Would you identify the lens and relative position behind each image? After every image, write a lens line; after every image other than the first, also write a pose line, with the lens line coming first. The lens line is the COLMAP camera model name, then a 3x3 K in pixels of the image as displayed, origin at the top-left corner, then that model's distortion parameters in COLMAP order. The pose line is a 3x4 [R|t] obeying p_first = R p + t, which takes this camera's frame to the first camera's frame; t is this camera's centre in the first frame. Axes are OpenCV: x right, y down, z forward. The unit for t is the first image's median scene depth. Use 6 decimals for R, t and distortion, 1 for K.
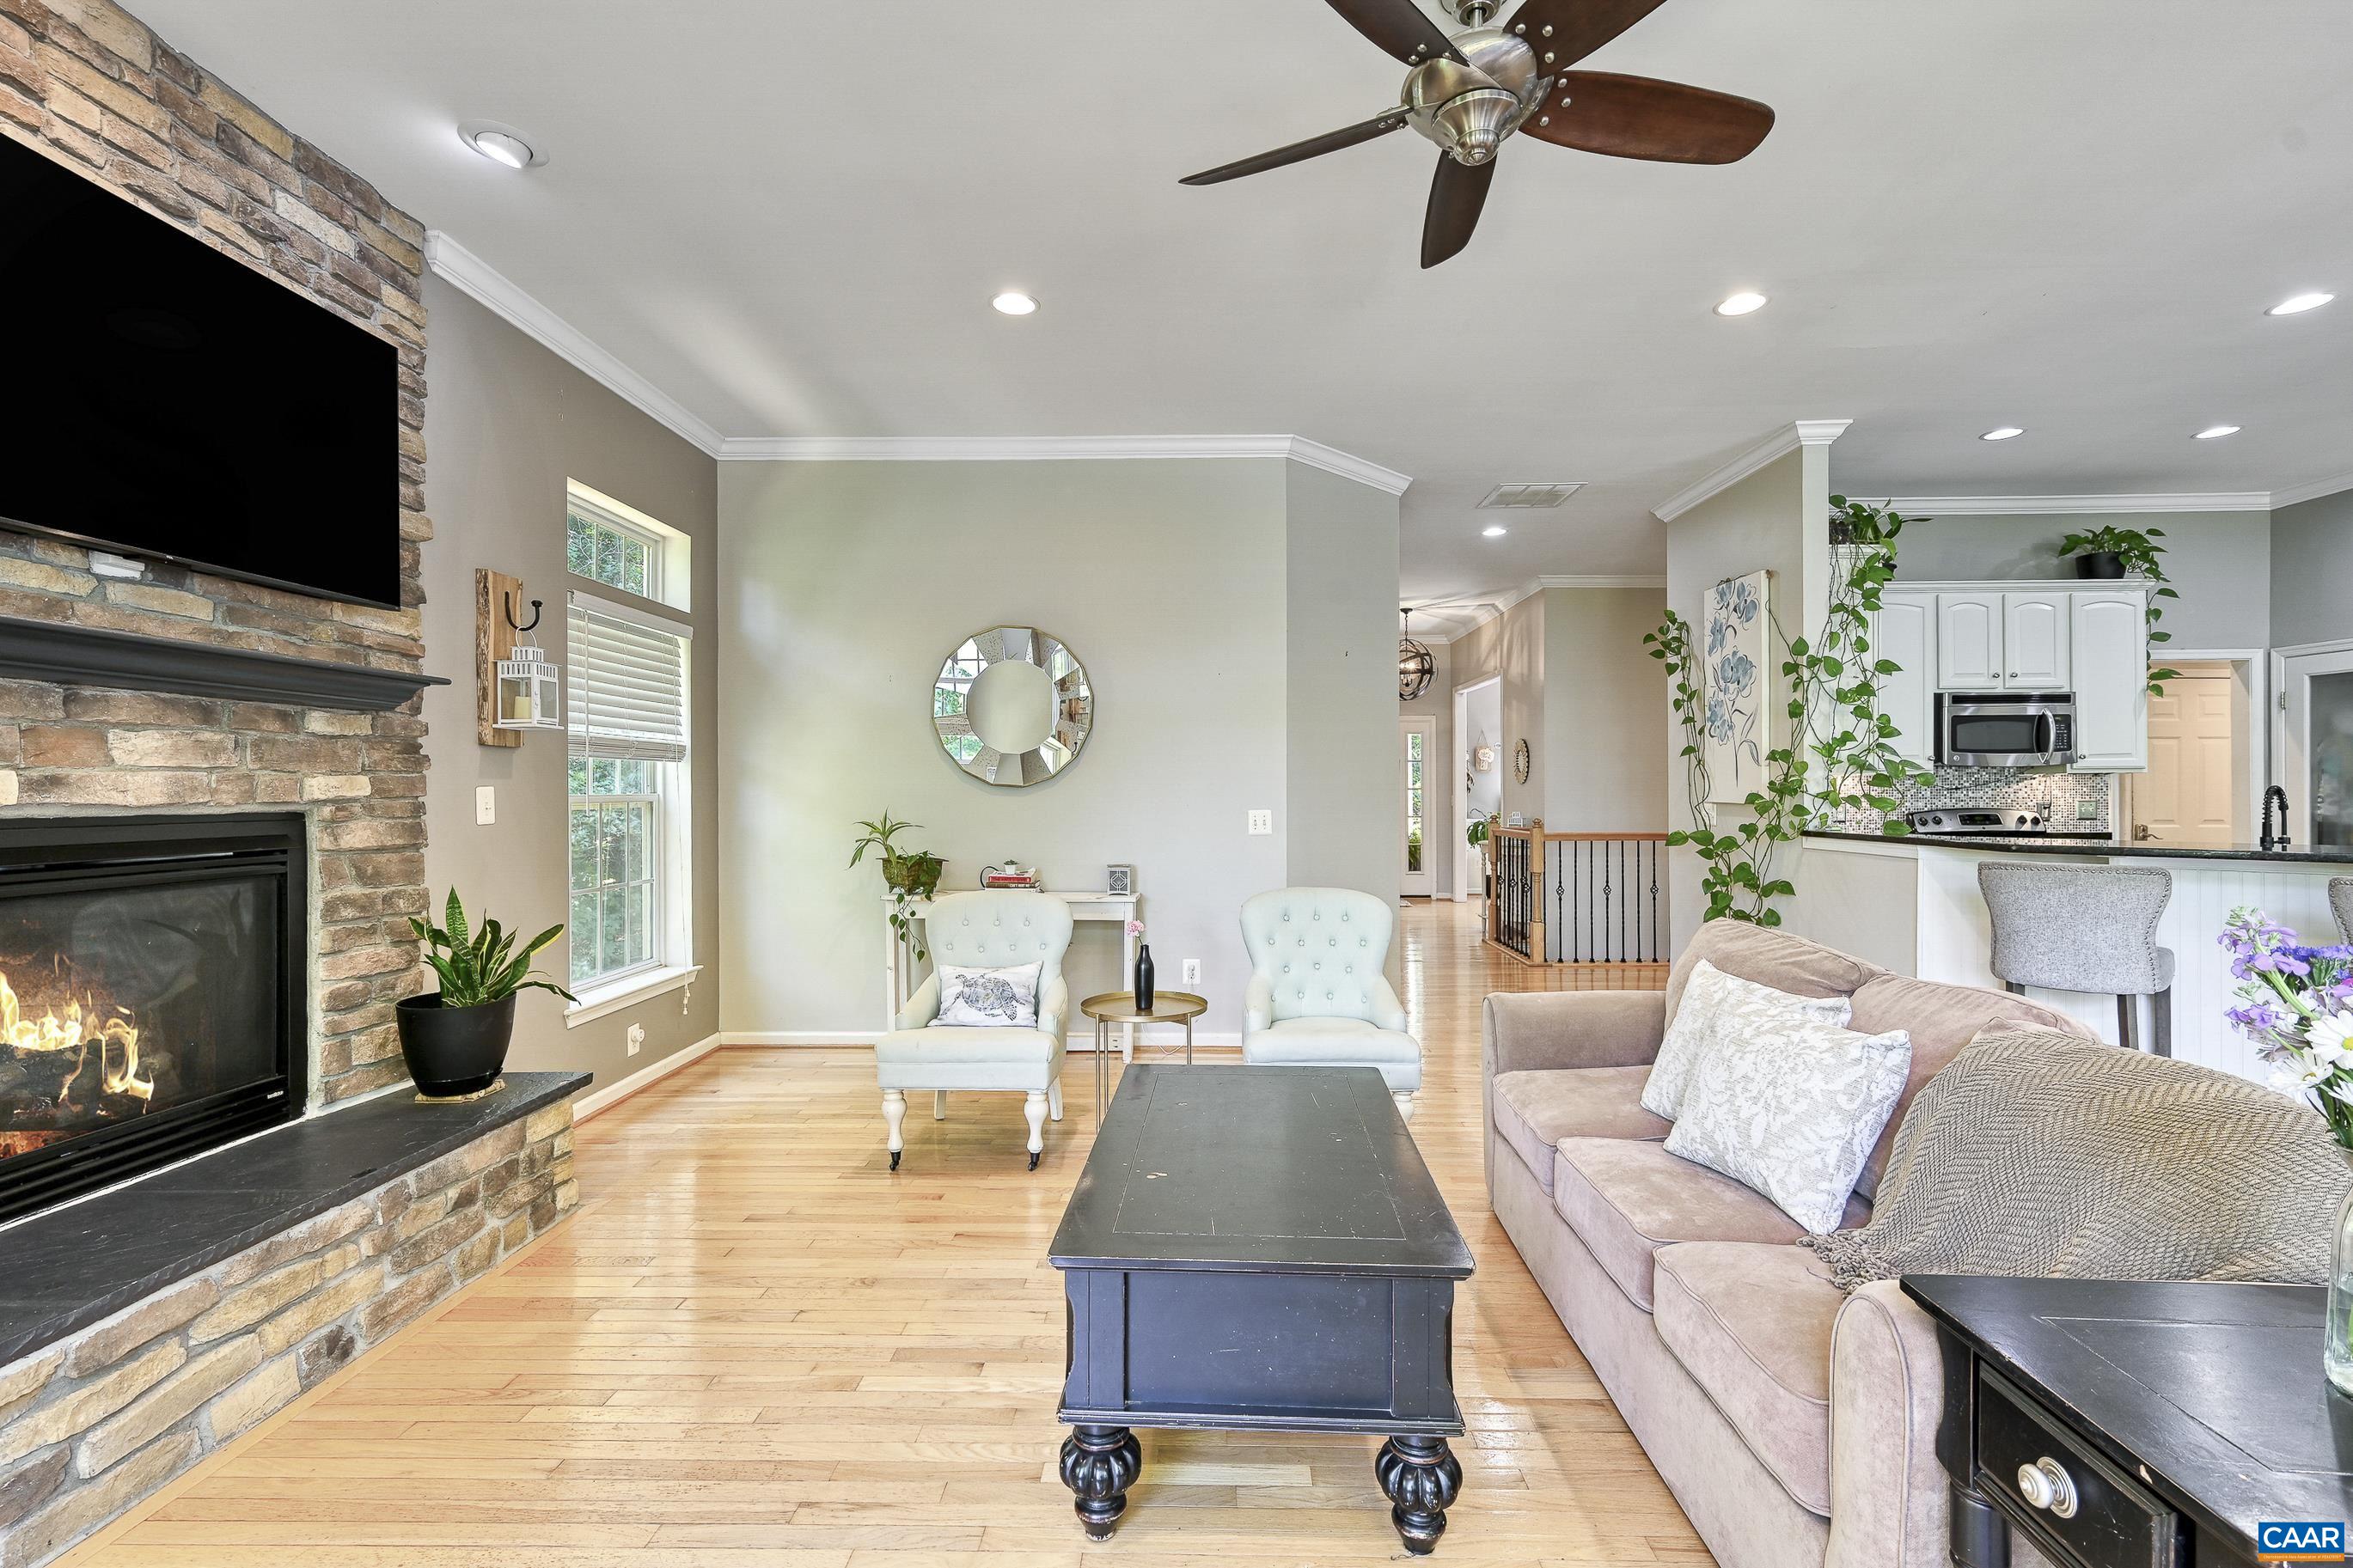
lens RADIAL K [[1010.2, 0, 1168.9], [0, 1010.2, 790.2], [0, 0, 1]] dist [0.000500, -0.000067]
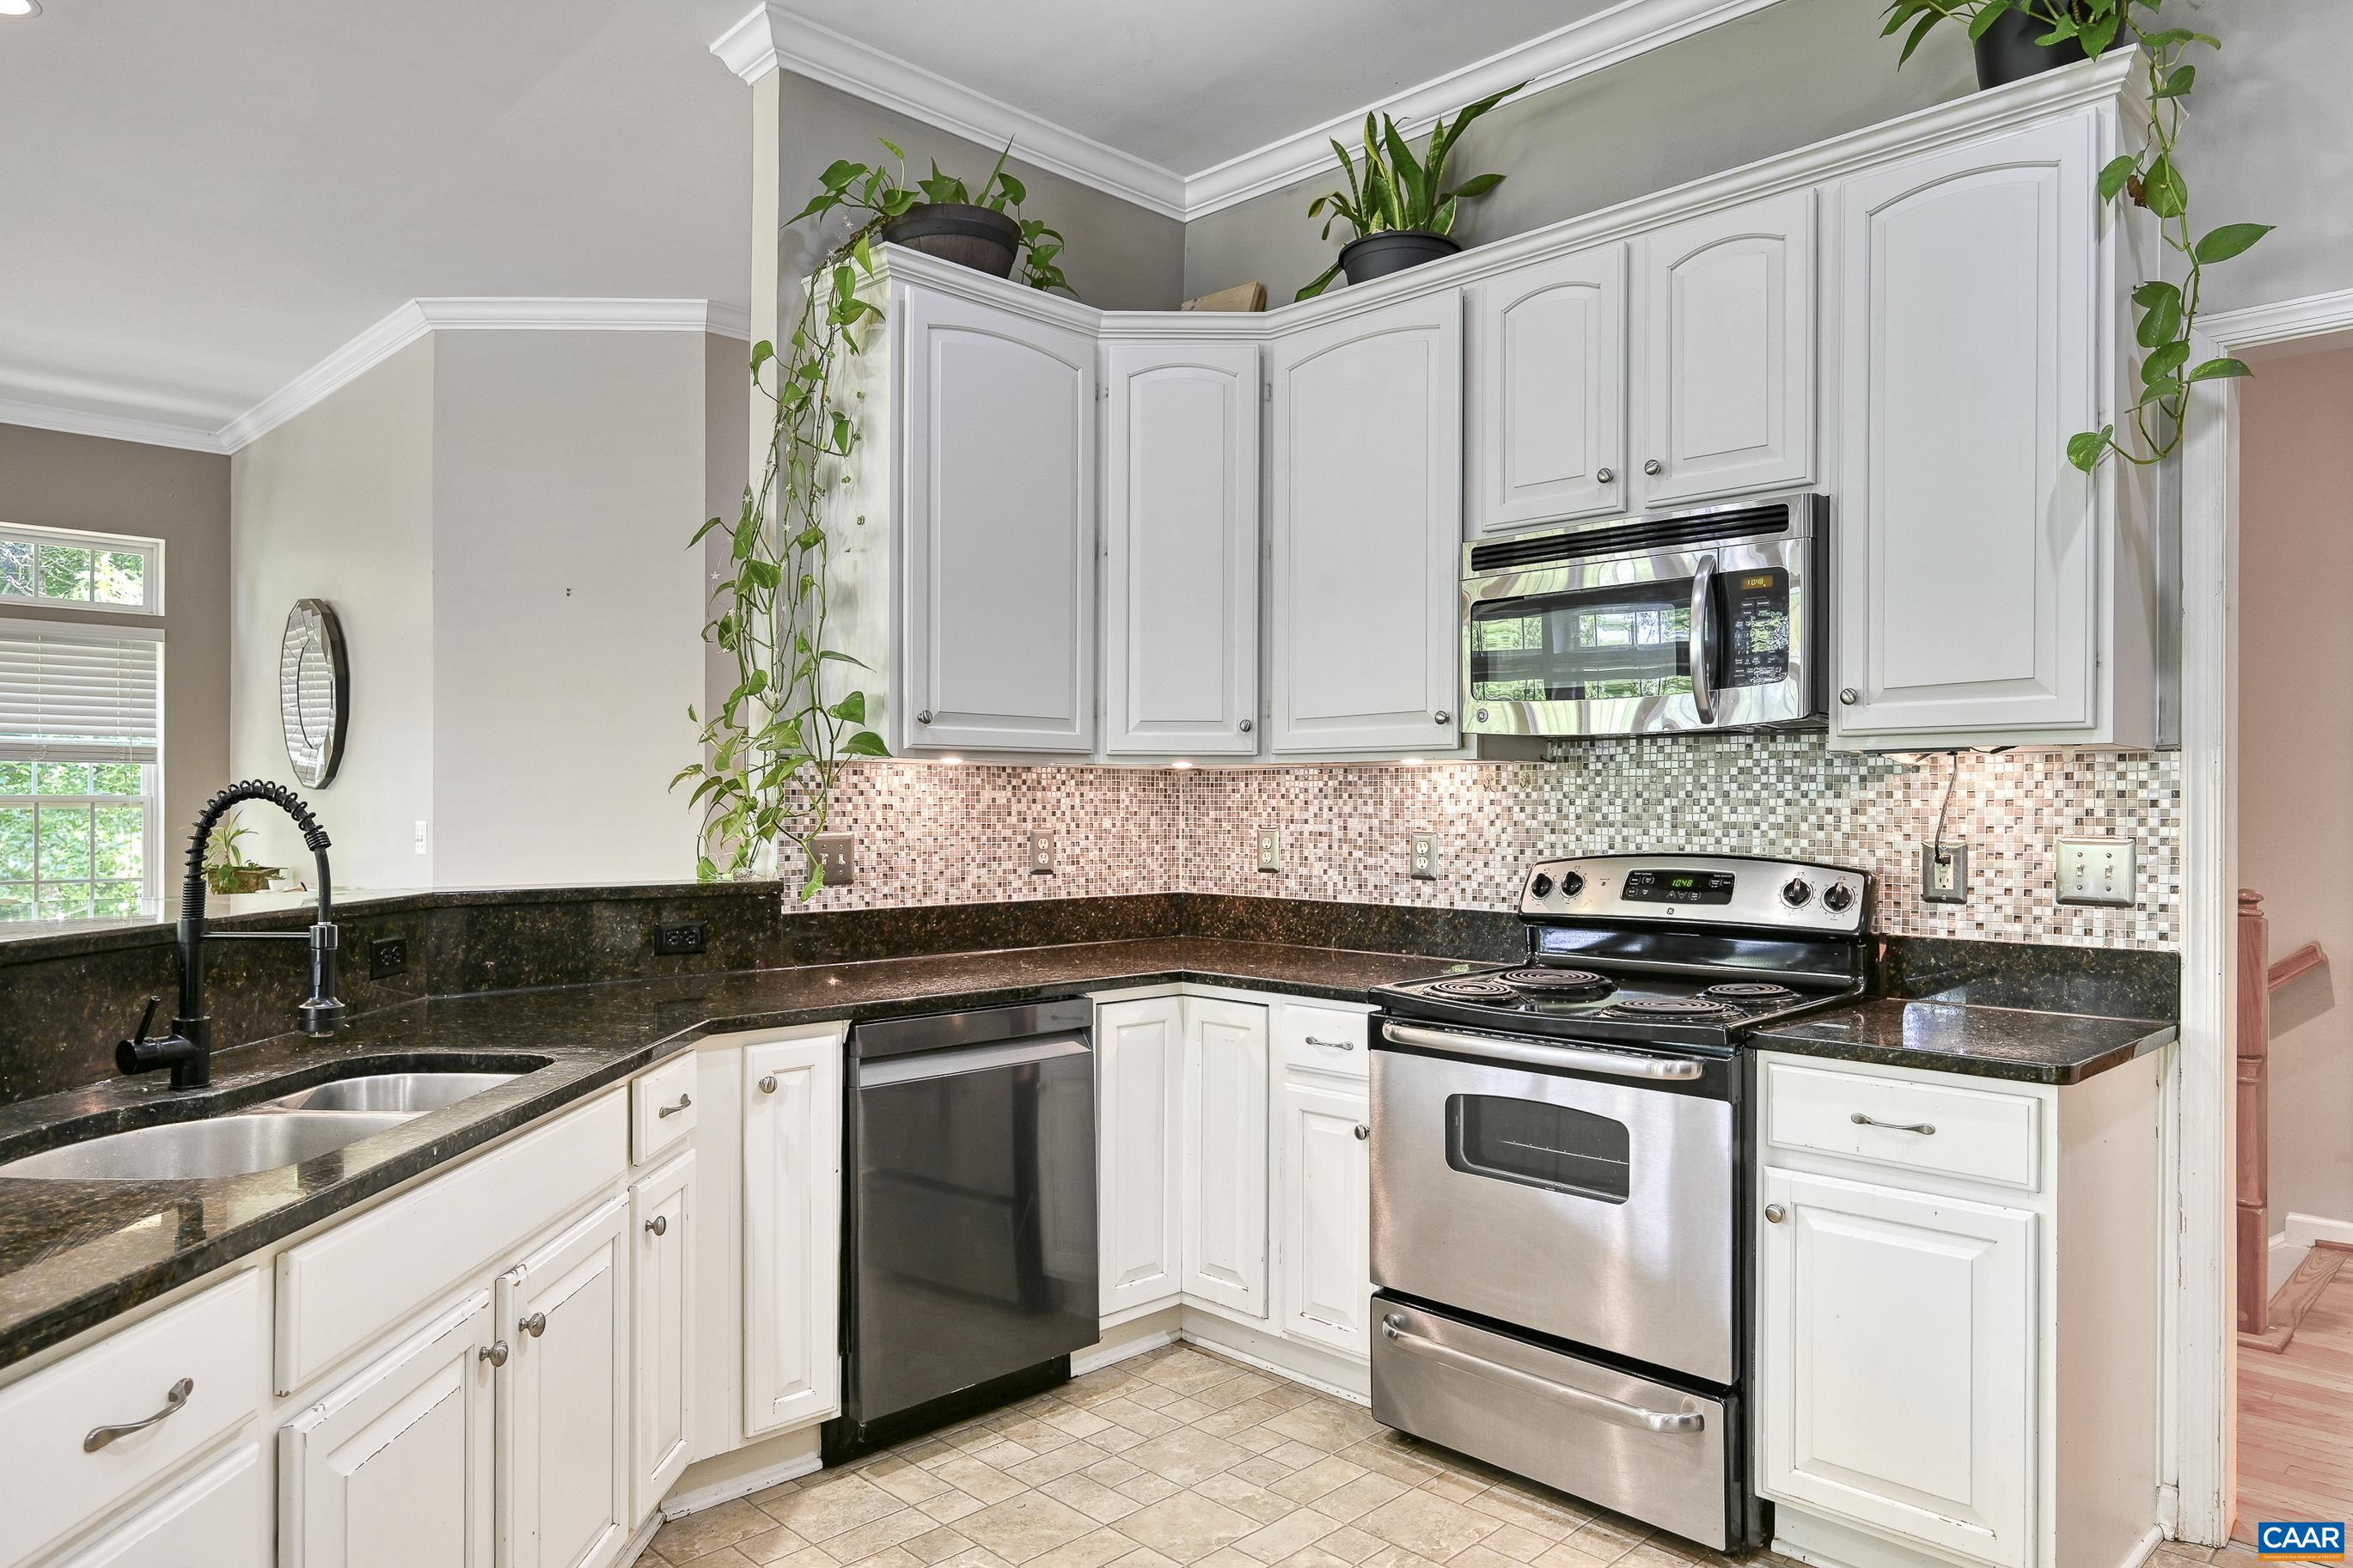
lens RADIAL K [[1482.9, 0, 1193.1], [0, 1482.9, 805.4], [0, 0, 1]] dist [-0.006030, 0.004900]
pose [[0.728772, 0.007325, -0.684717, 1.067284], [-0.006971, 0.999970, 0.003278, 0.000359], [0.684721, 0.002384, 0.728801, 0.525529]]
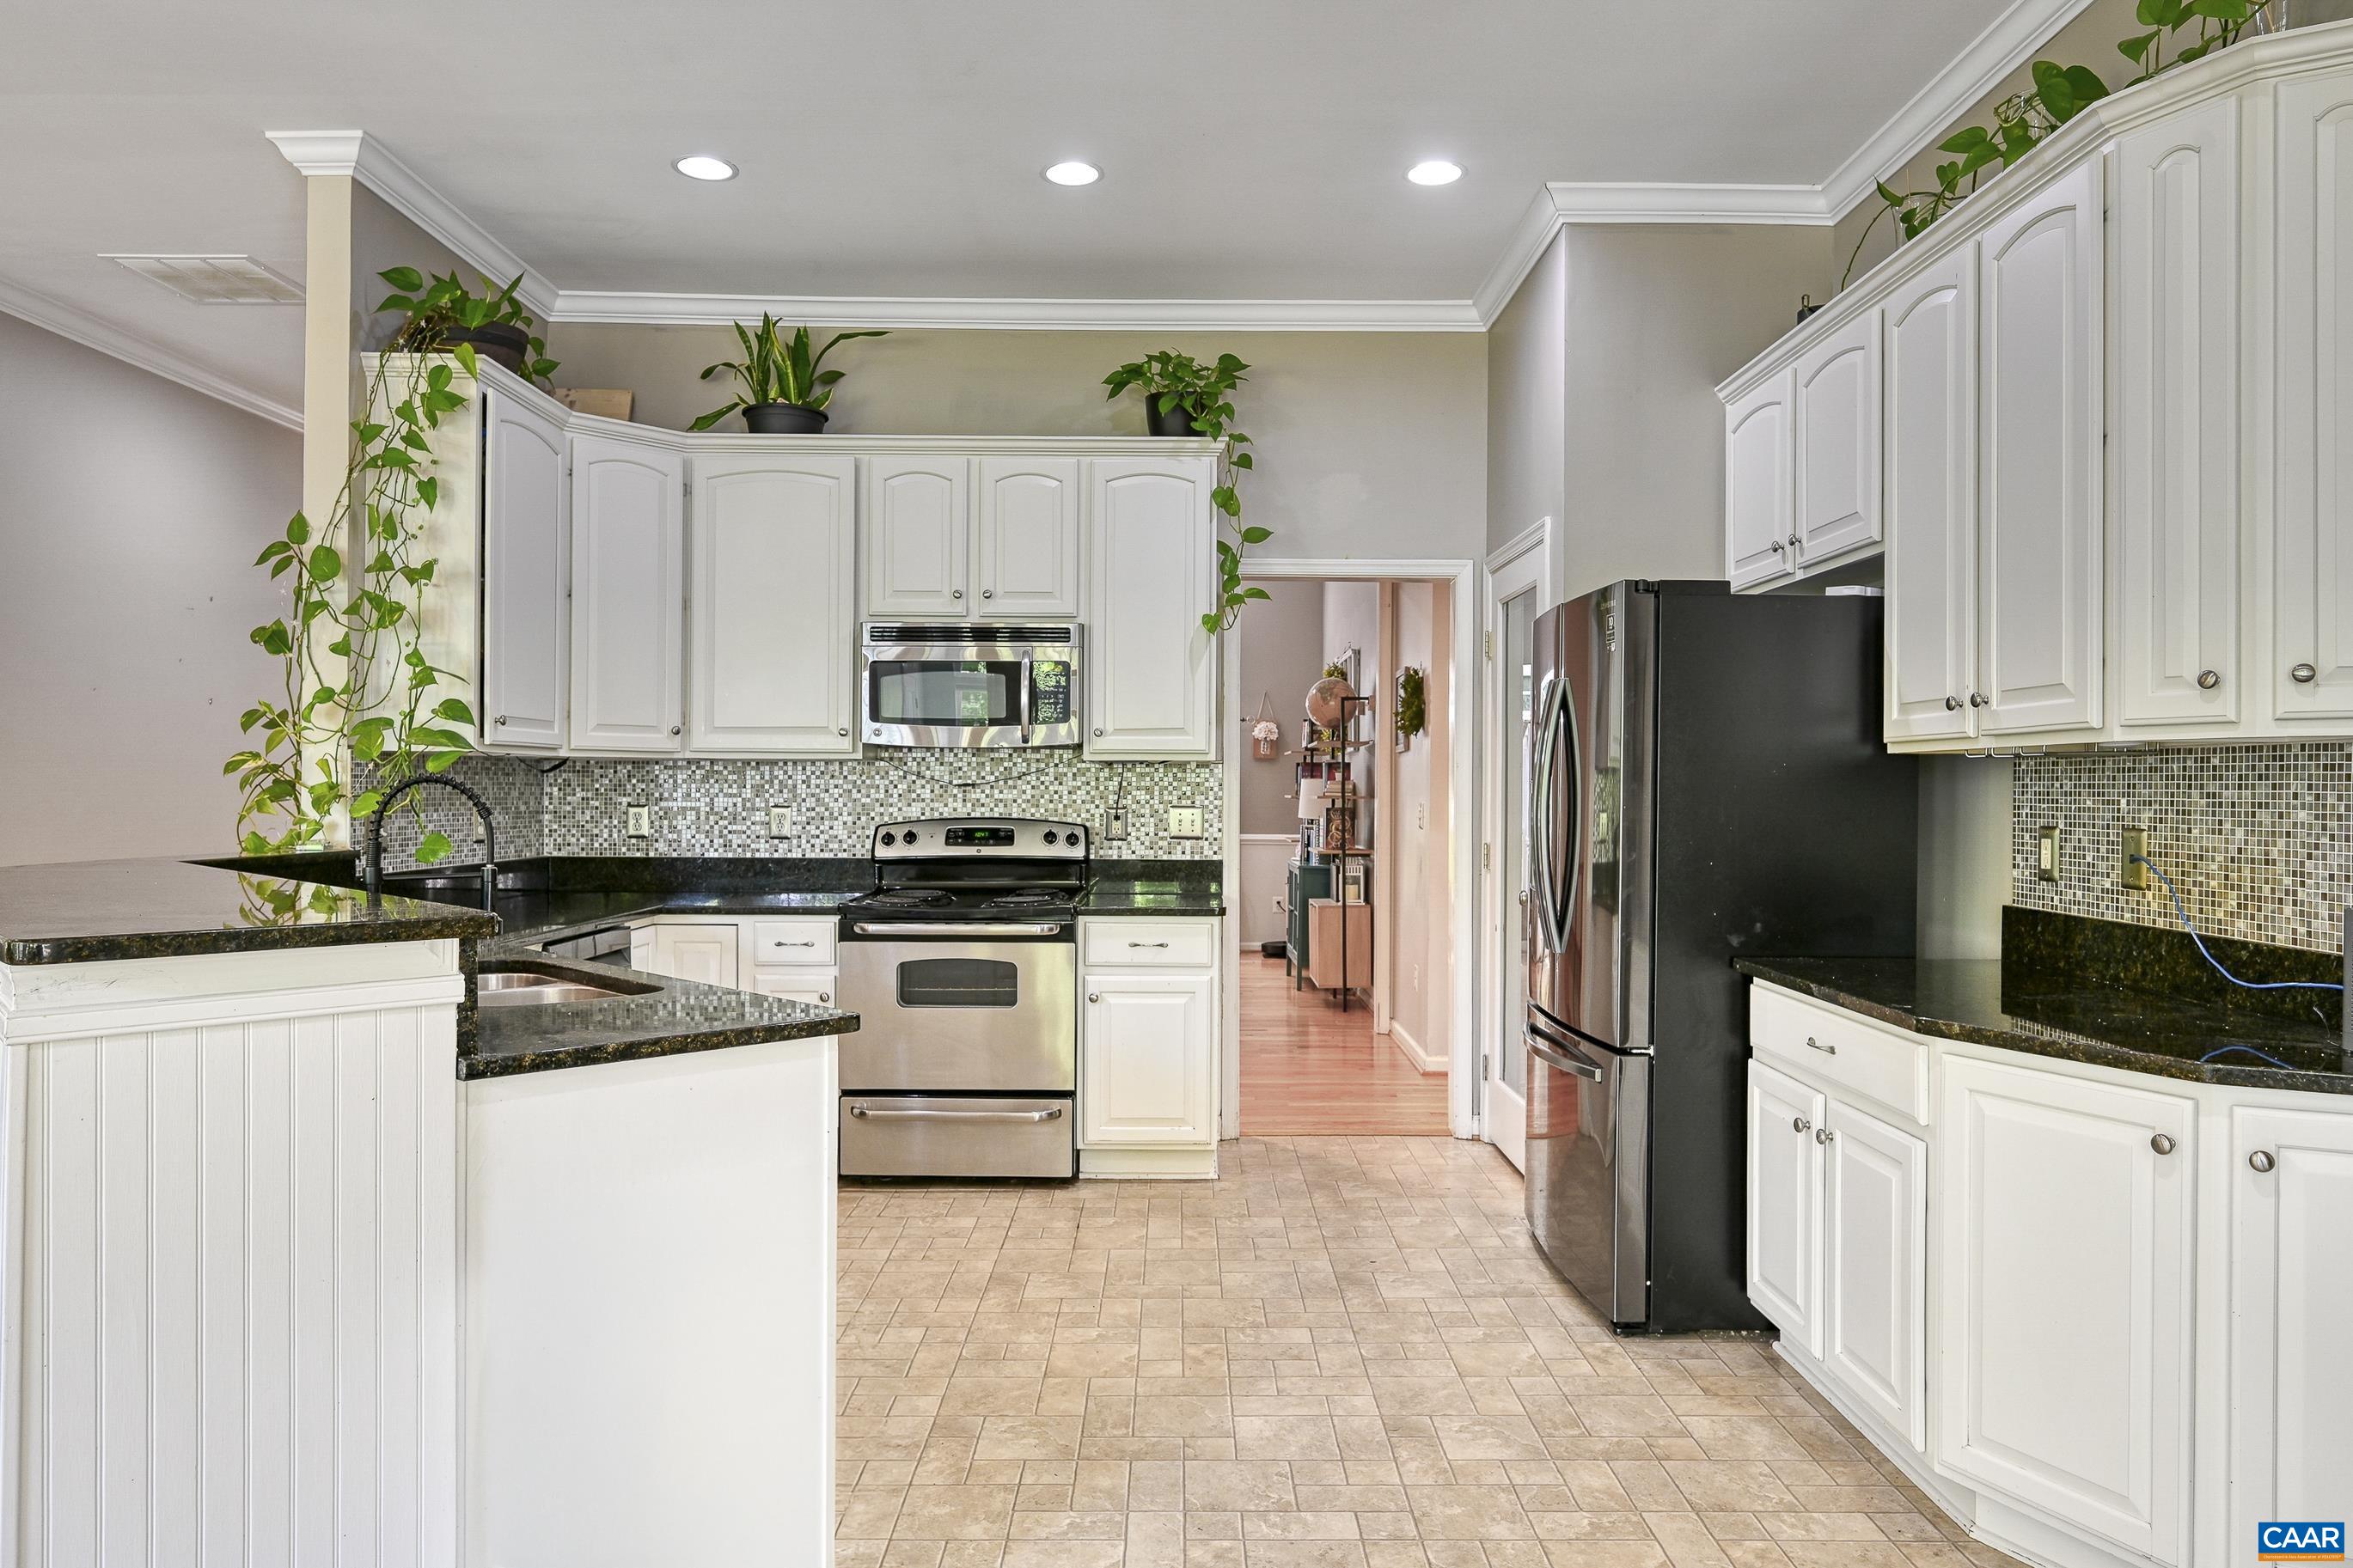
lens RADIAL K [[1482.9, 0, 1179.9], [0, 1482.9, 786.2], [0, 0, 1]] dist [-0.006030, 0.004900]
pose [[0.999283, 0.011230, 0.036146, 0.918720], [-0.011093, 0.999931, -0.003986, 0.001458], [-0.036188, 0.003582, 0.999339, 0.121748]]
